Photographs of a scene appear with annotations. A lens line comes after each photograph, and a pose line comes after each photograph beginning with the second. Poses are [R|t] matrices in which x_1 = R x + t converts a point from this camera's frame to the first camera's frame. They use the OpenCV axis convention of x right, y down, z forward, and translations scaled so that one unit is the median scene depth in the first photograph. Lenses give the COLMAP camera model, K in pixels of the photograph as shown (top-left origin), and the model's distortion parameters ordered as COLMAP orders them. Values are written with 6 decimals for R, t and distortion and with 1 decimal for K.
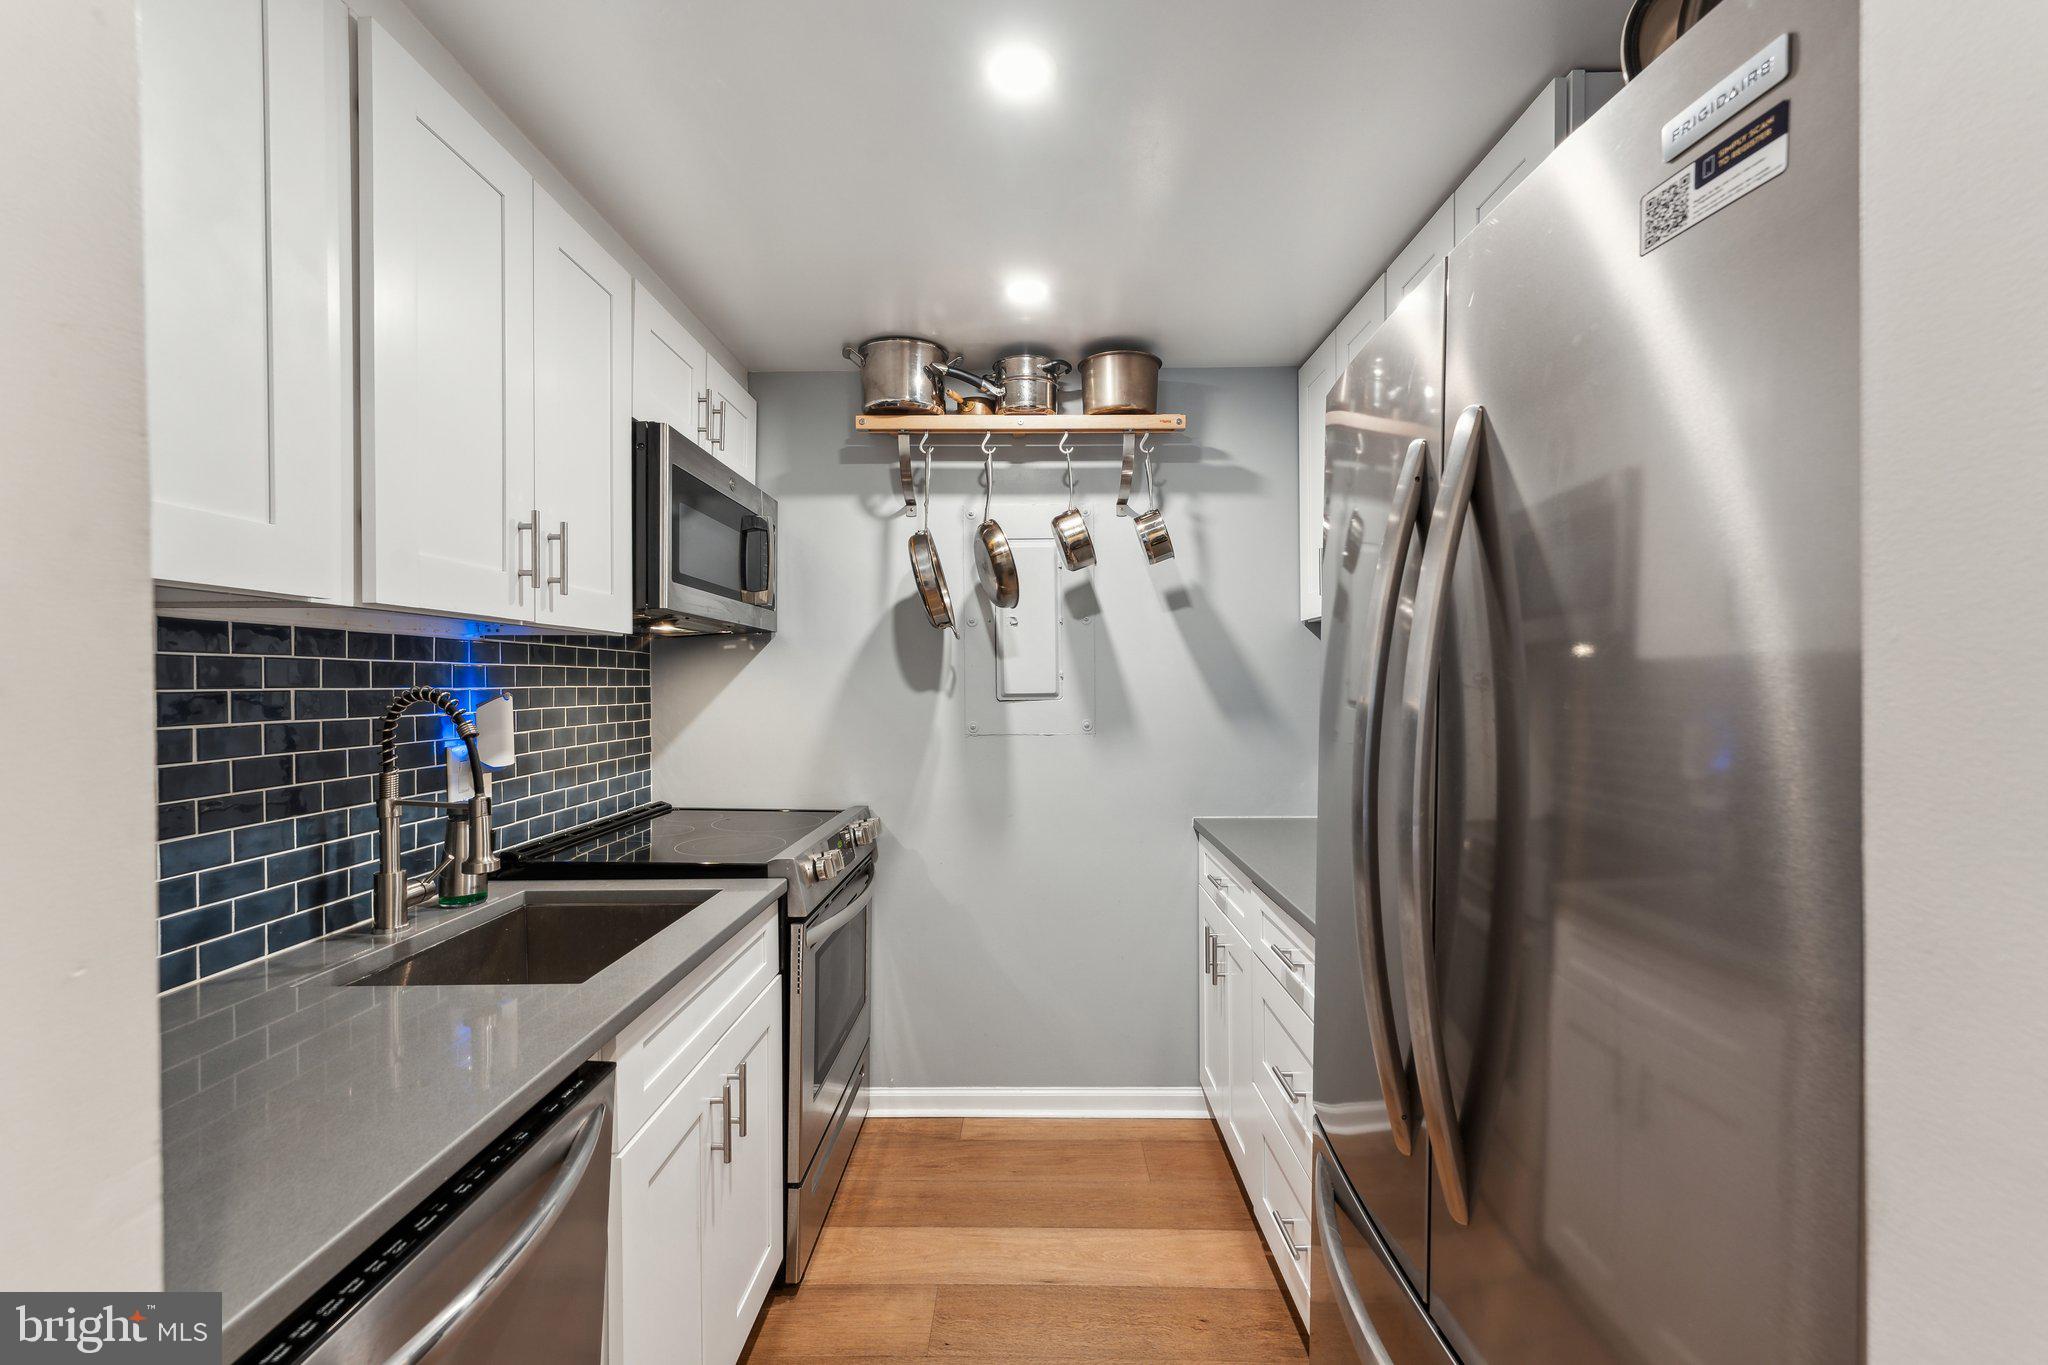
lens RADIAL K [[821.9, 0, 1025.9], [0, 821.9, 690.6], [0, 0, 1]] dist [-0.010731, -0.000620]
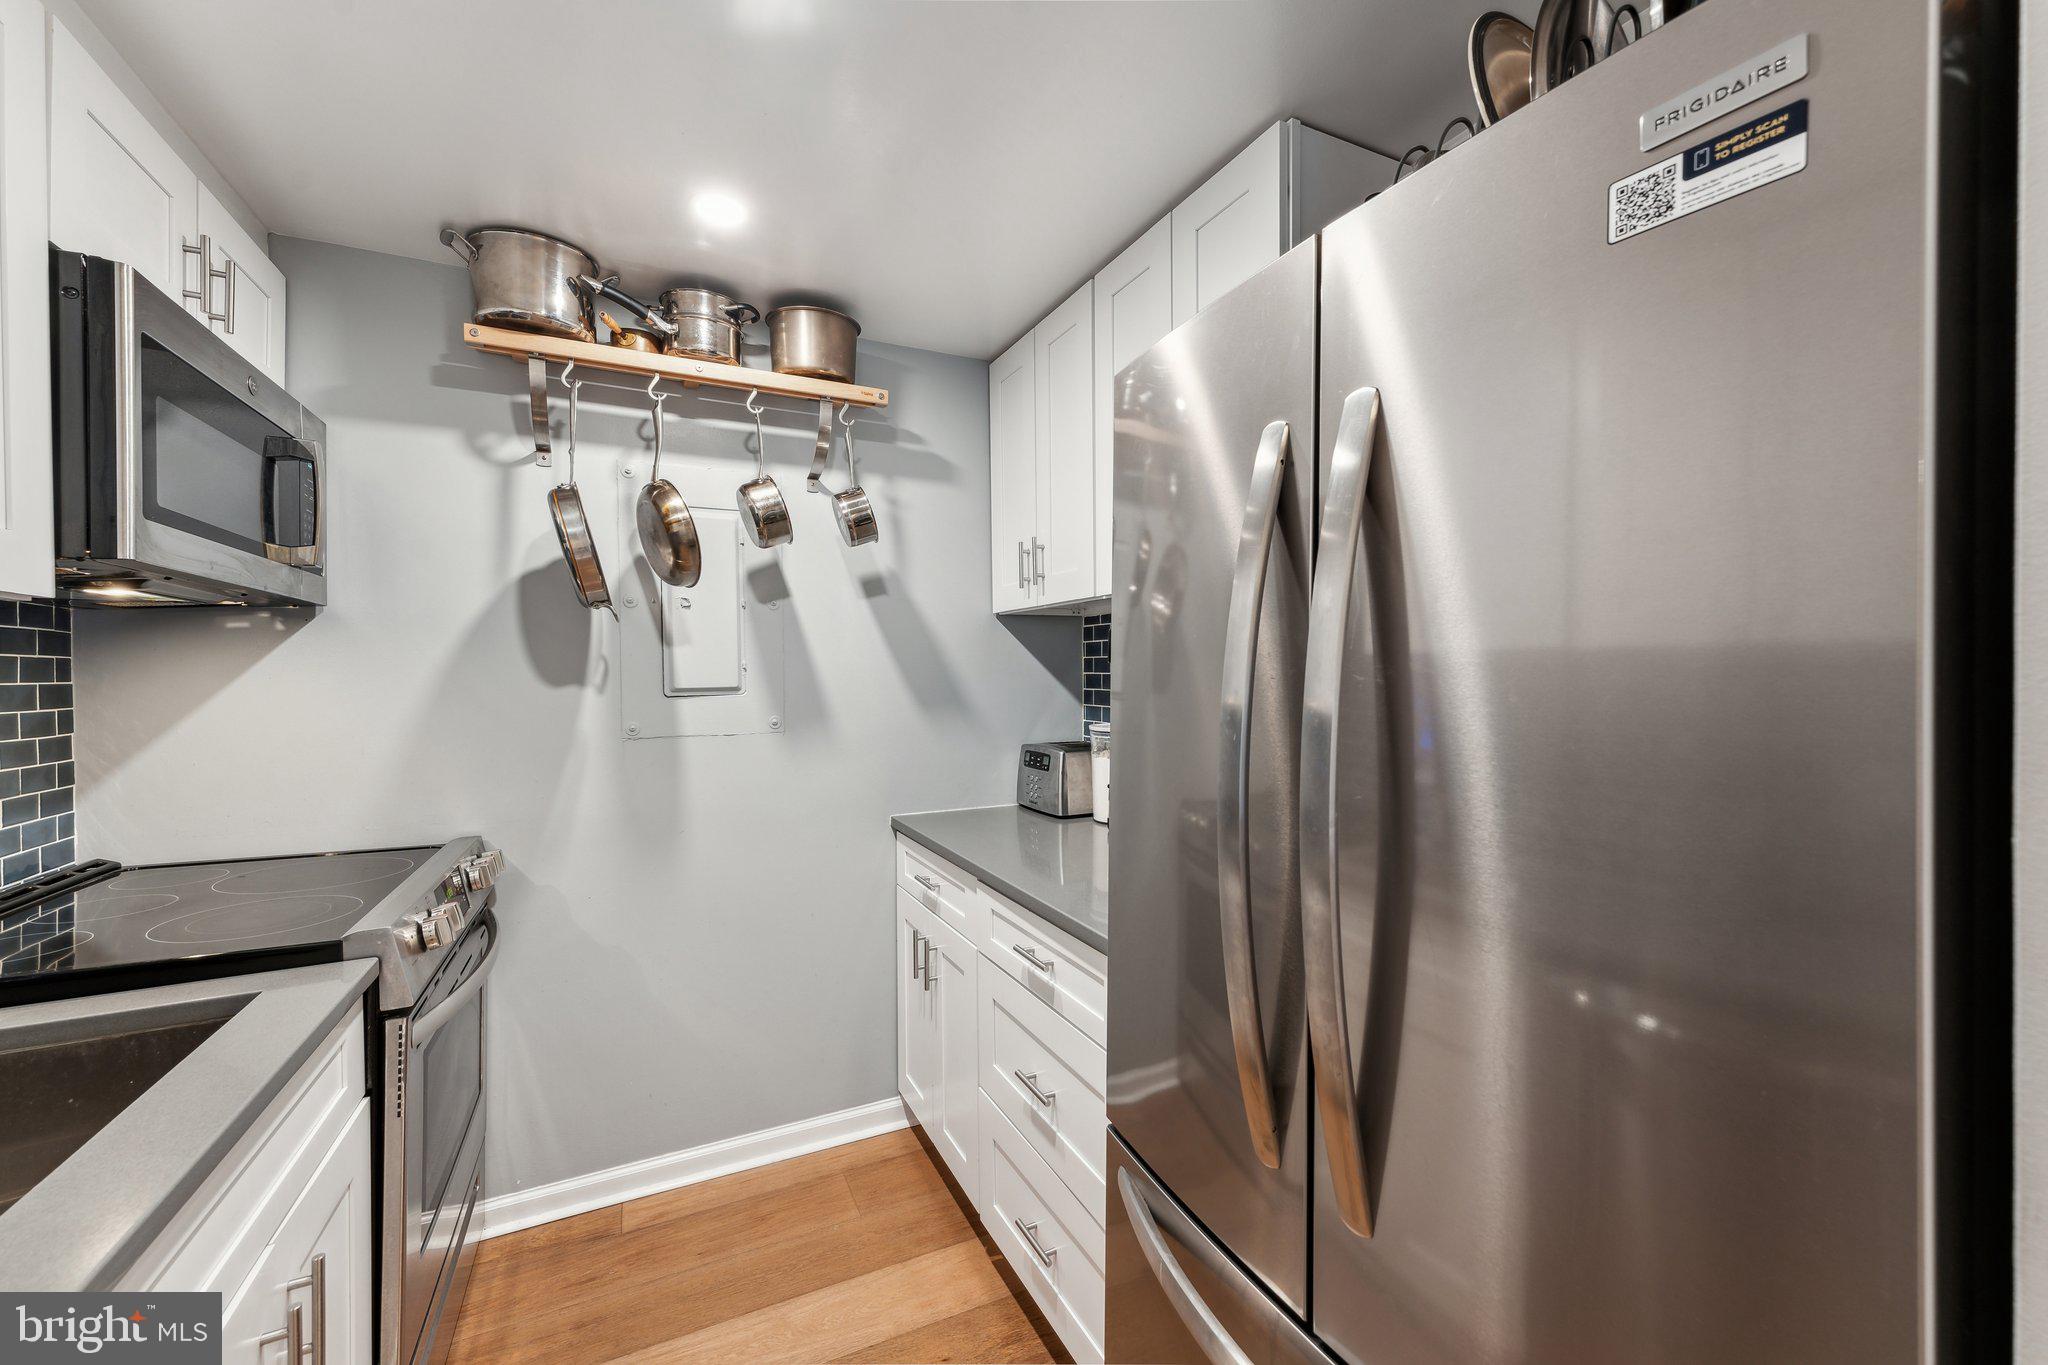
lens RADIAL K [[796.1, 0, 1024.0], [0, 796.1, 682.5], [0, 0, 1]] dist [-0.000005, -0.000429]
pose [[0.891804, -0.008341, 0.452345, -0.081182], [0.008077, 0.999964, 0.002515, -0.001409], [-0.452350, 0.001411, 0.891840, 0.113500]]
